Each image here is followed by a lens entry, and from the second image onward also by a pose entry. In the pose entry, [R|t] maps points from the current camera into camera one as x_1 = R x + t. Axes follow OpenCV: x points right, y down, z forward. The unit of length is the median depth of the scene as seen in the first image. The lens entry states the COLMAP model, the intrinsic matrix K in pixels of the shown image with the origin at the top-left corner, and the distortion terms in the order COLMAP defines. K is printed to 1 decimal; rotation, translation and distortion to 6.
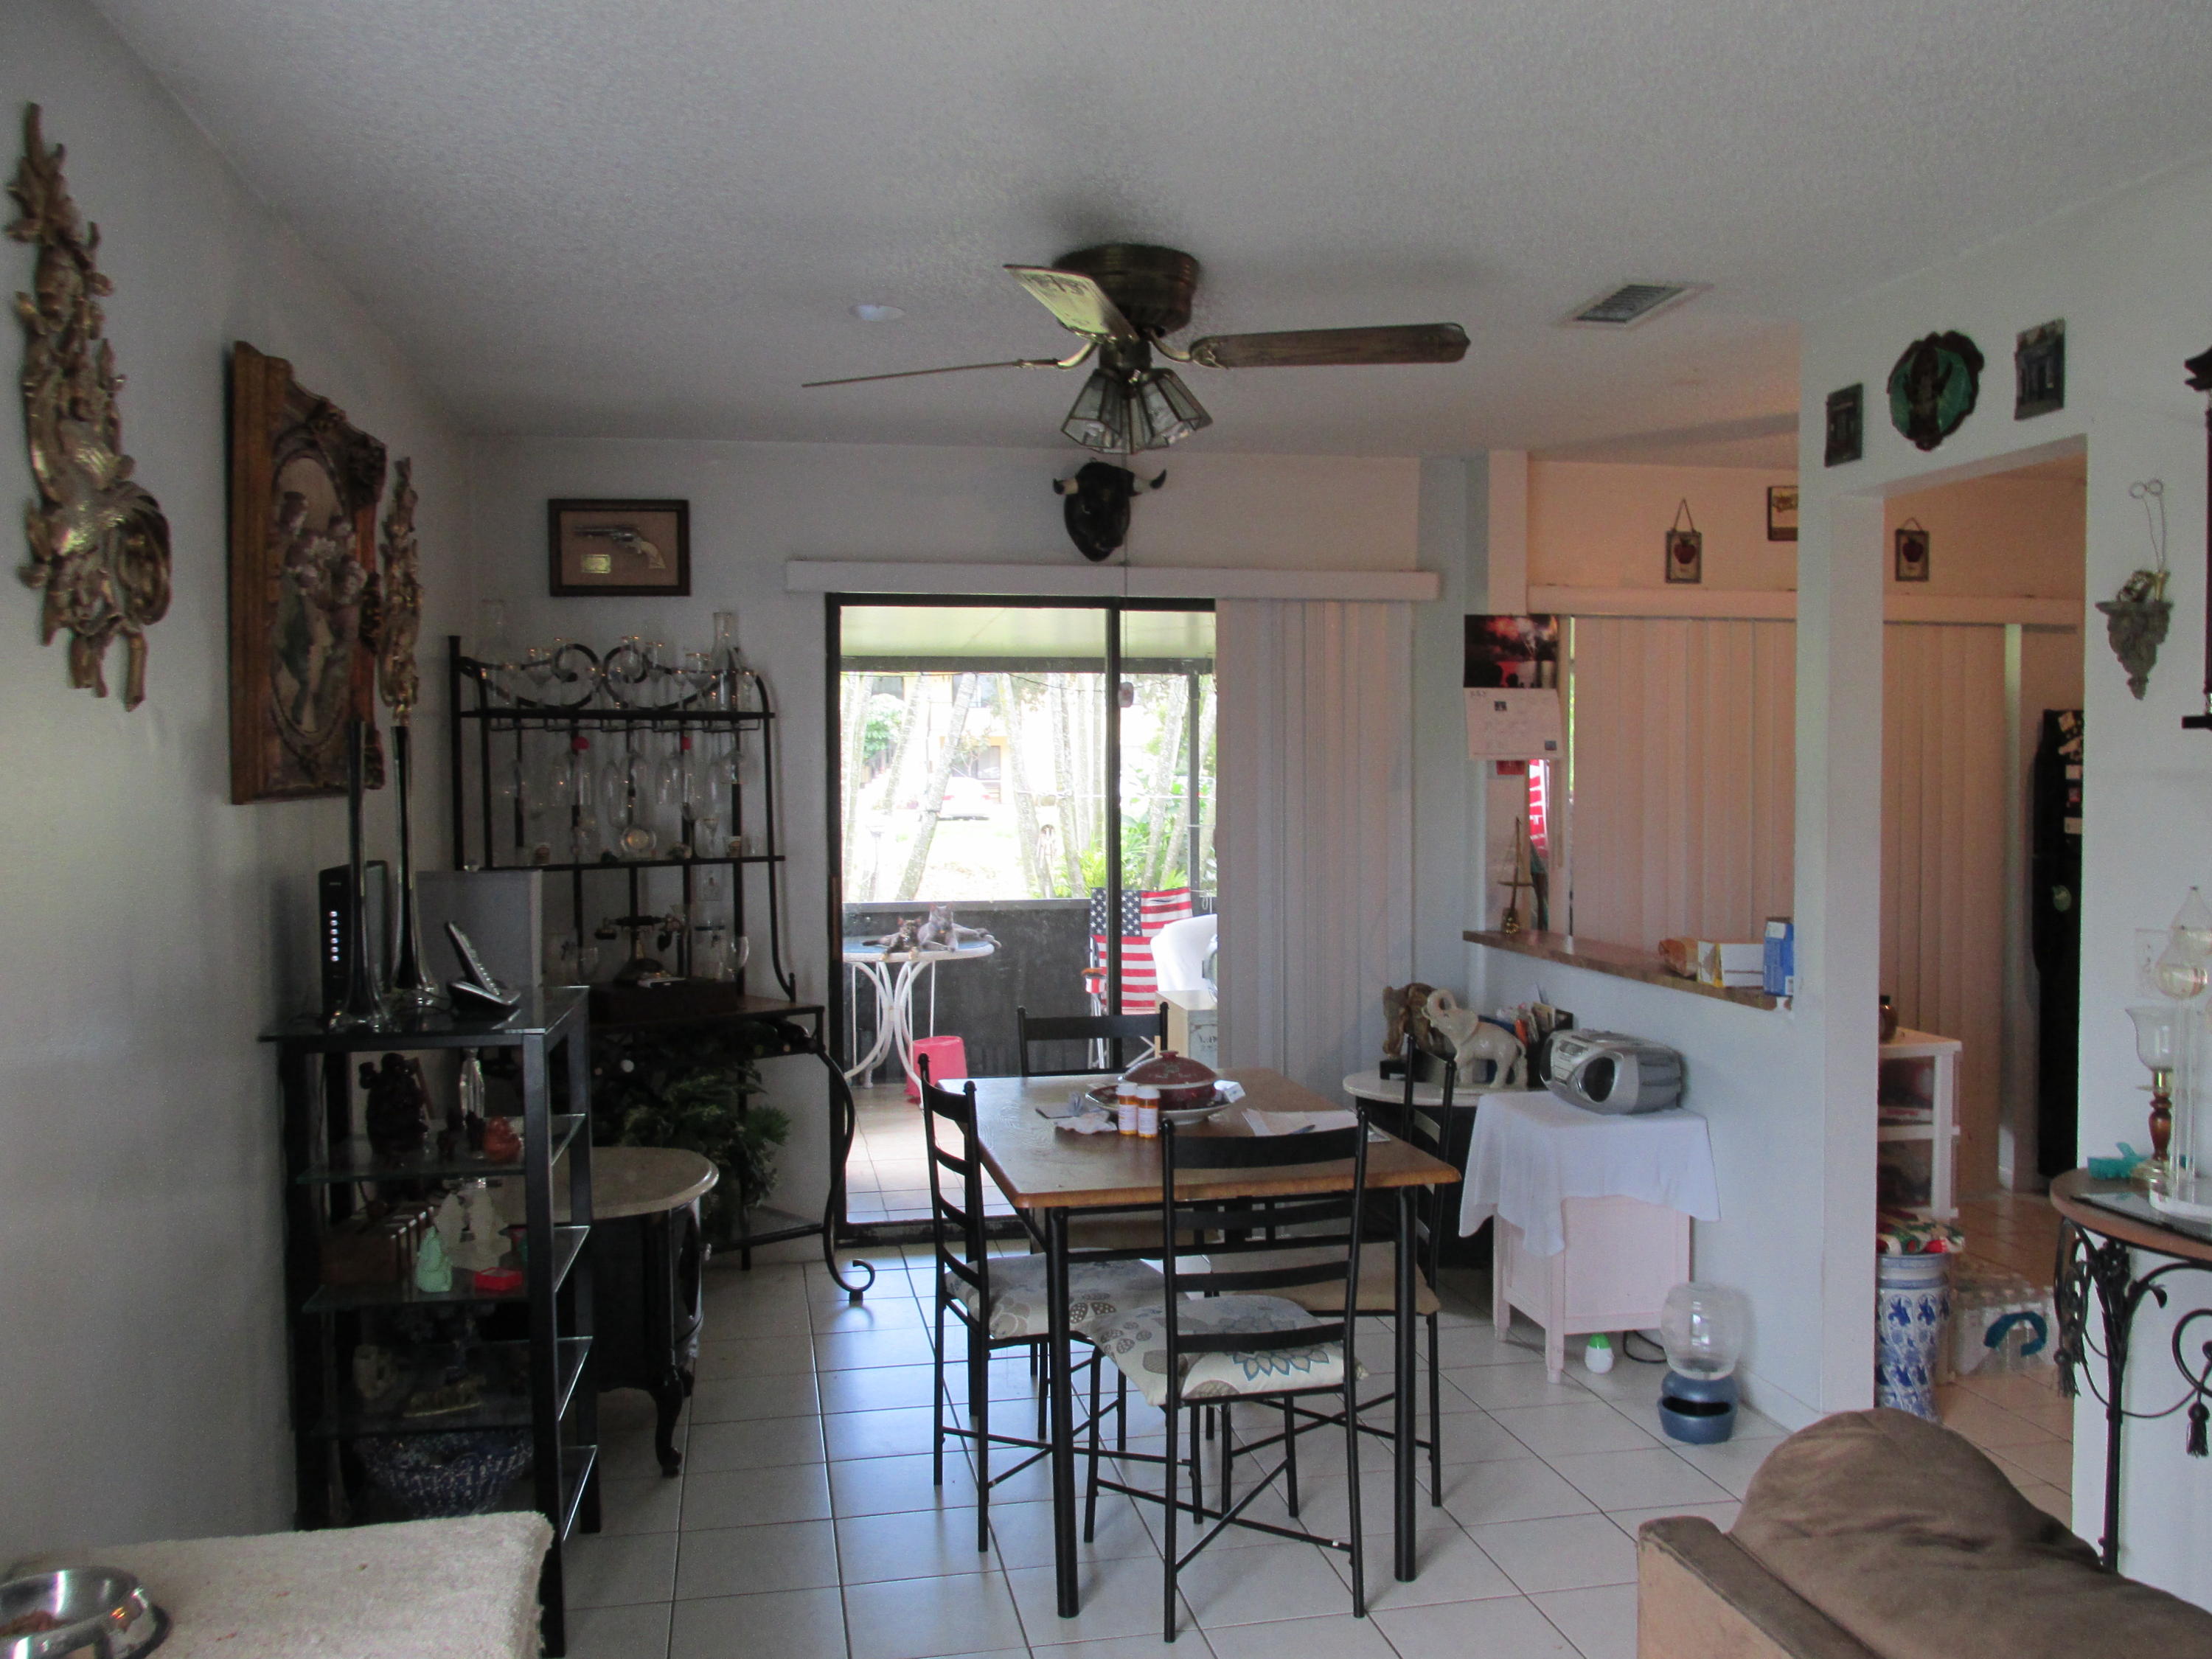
lens RADIAL K [[1837.9, 0, 1151.9], [0, 1837.9, 828.7], [0, 0, 1]] dist [-0.109088, 0.001730]
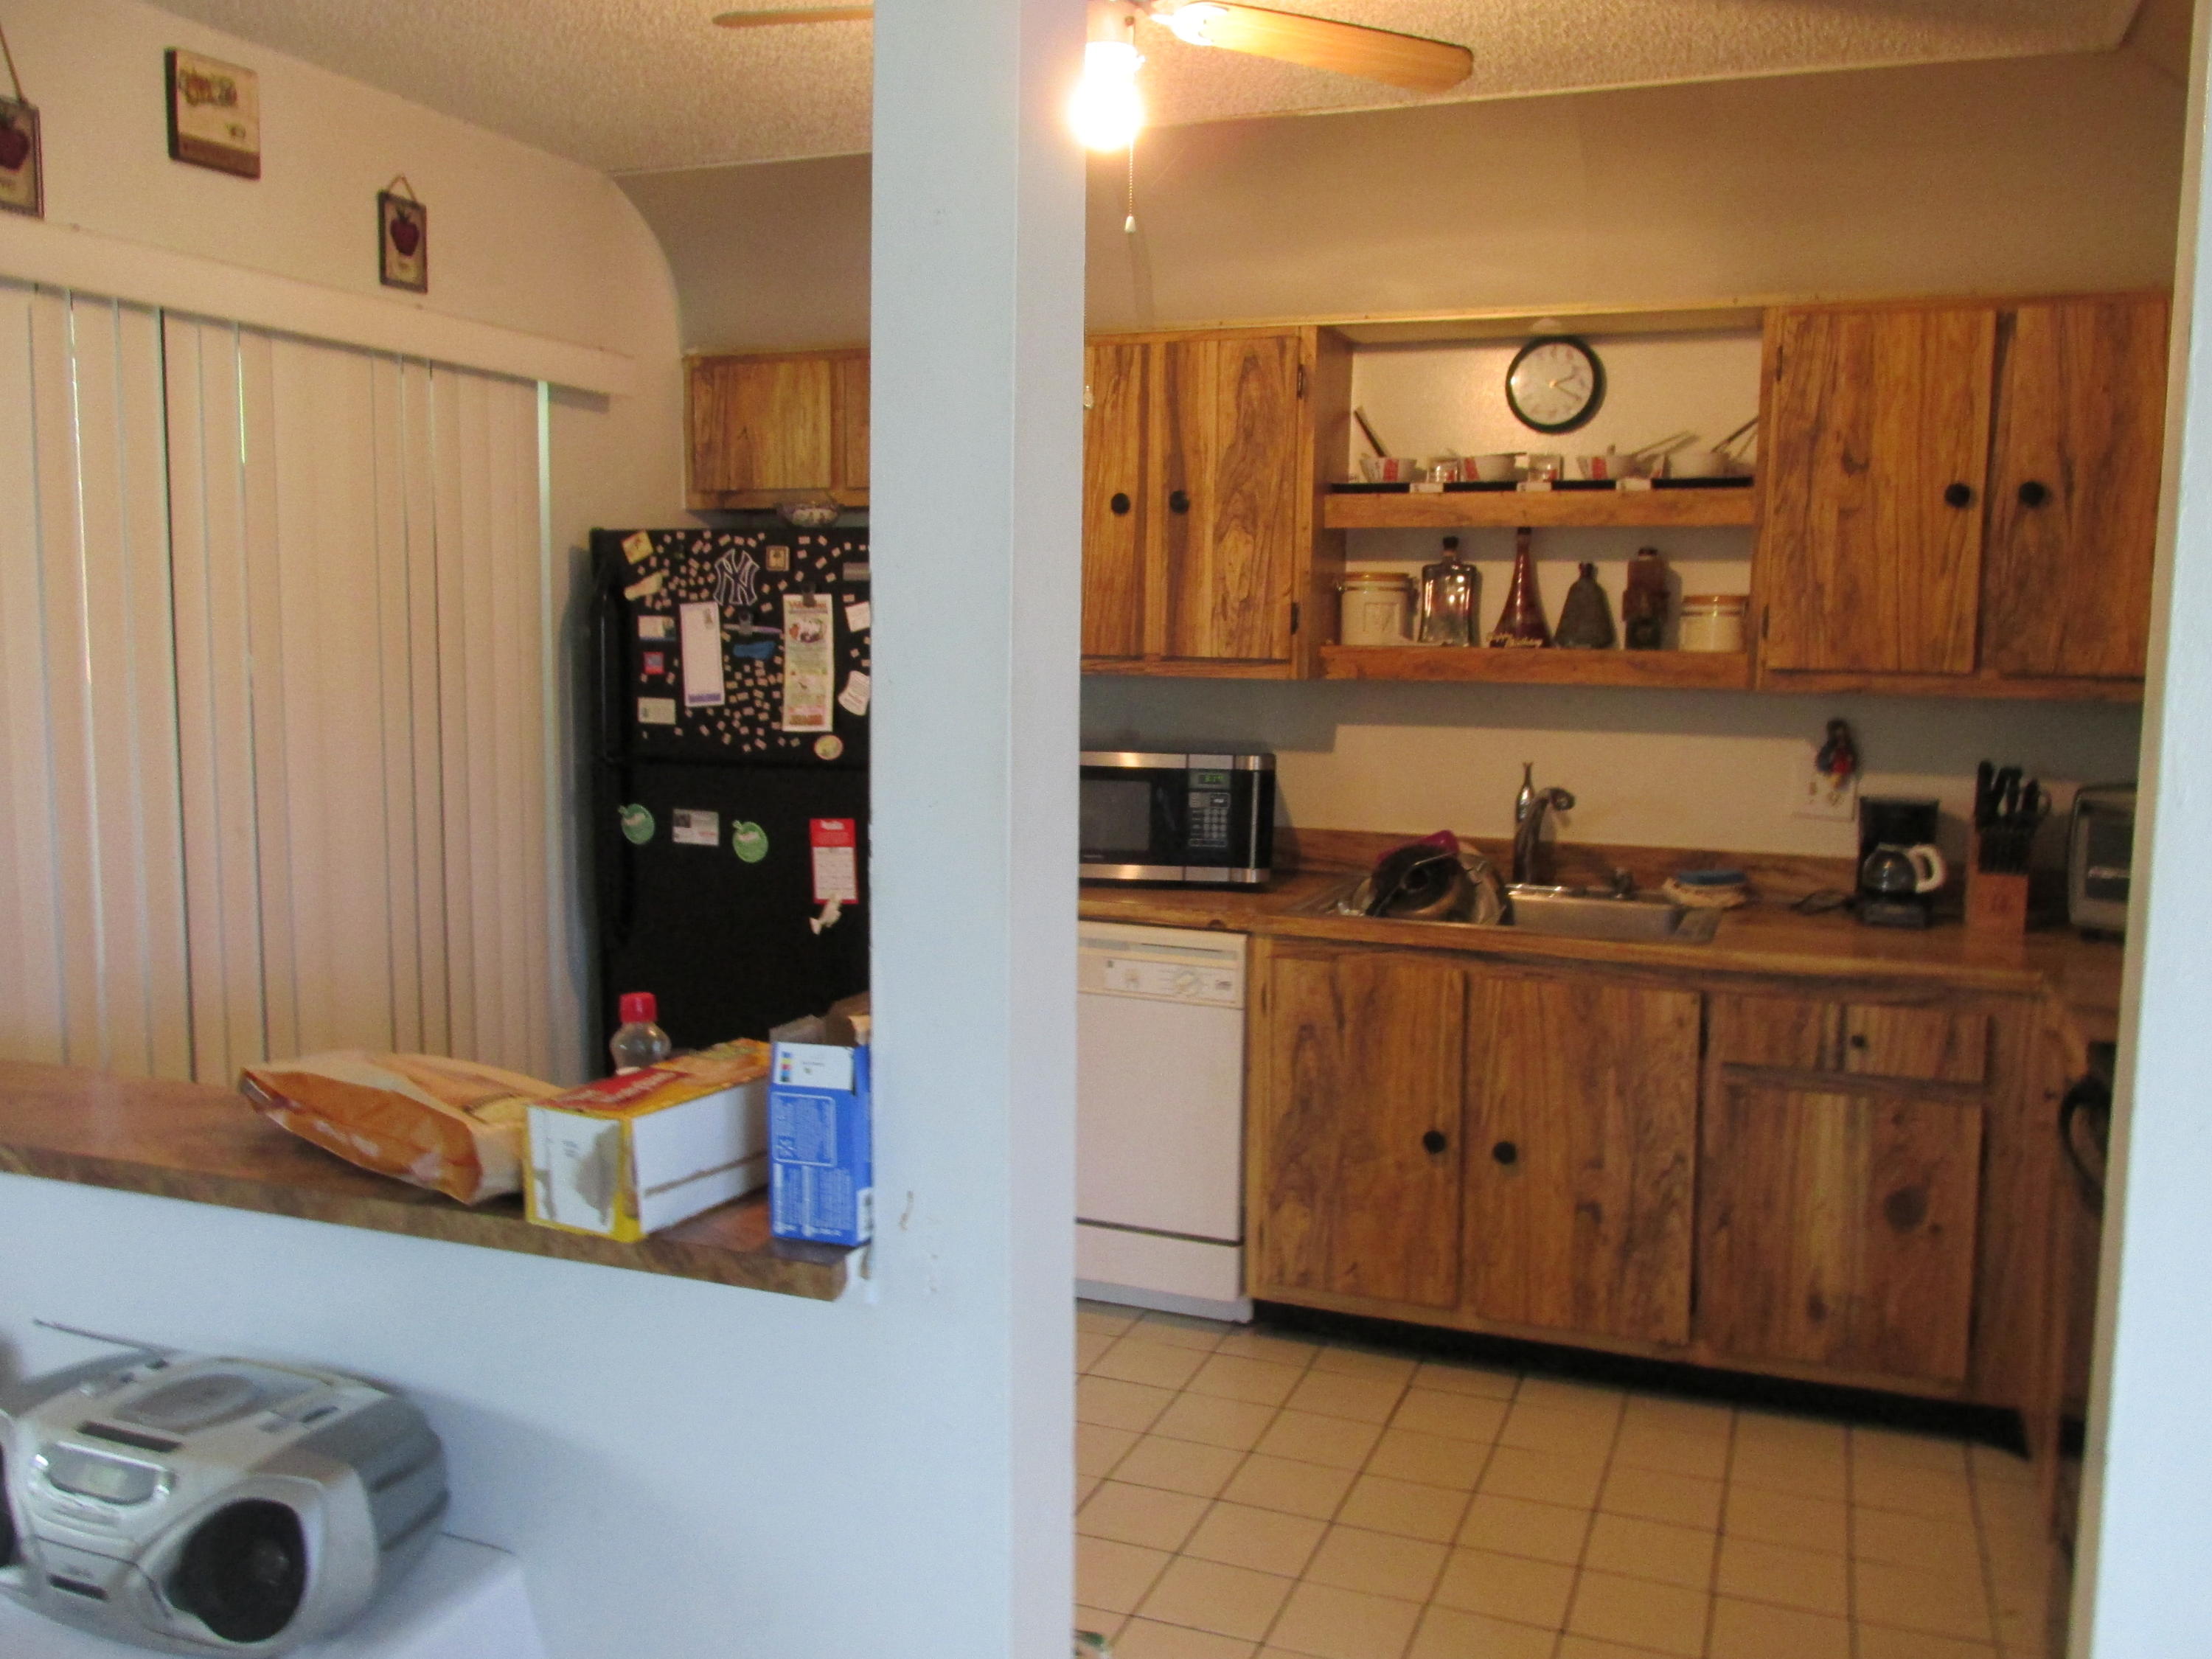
lens RADIAL K [[1883.9, 0, 1106.0], [0, 1883.9, 829.5], [0, 0, 1]] dist [-0.040017, 0.014182]
pose [[0.565273, -0.078309, 0.821179, 0.057260], [0.017082, 0.996382, 0.083258, -0.014745], [-0.824727, -0.033036, 0.564565, 0.556556]]
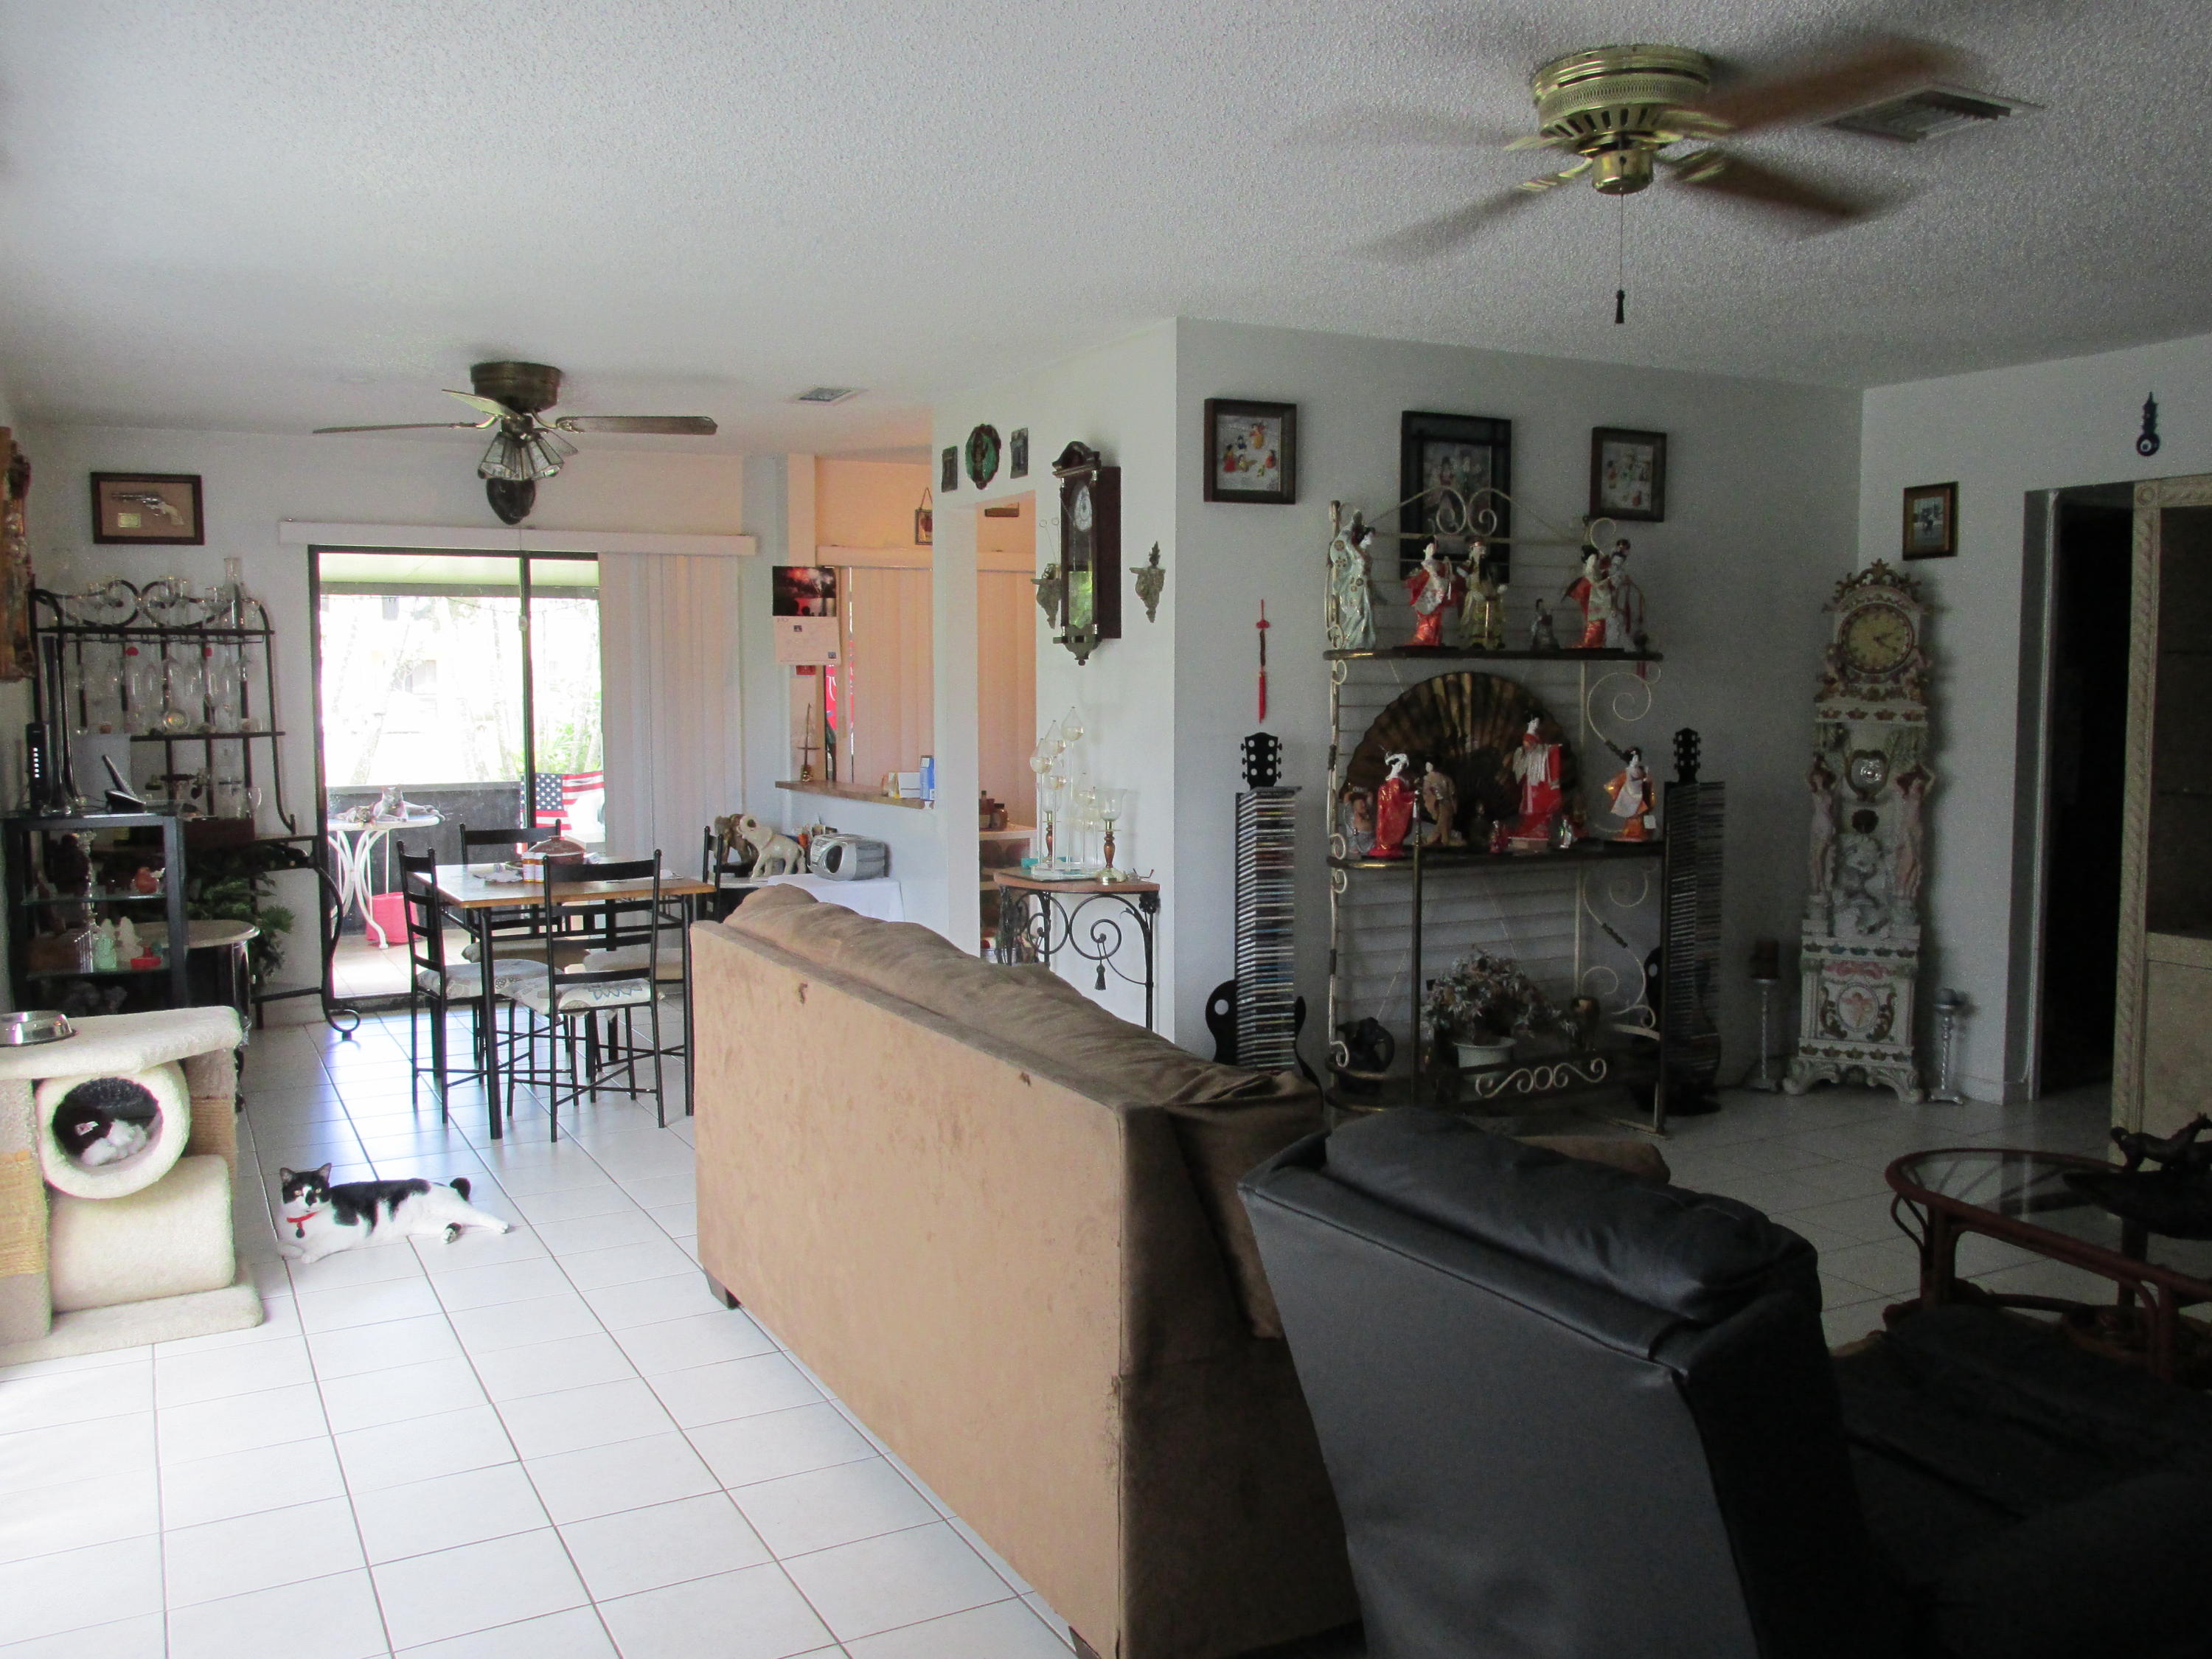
lens RADIAL K [[1863.0, 0, 1097.2], [0, 1863.0, 814.2], [0, 0, 1]] dist [-0.023345, 0.010480]
pose [[0.966614, -0.018470, 0.255570, 0.038574], [0.009081, 0.999241, 0.037869, 0.029268], [-0.256076, -0.034283, 0.966049, -0.541991]]
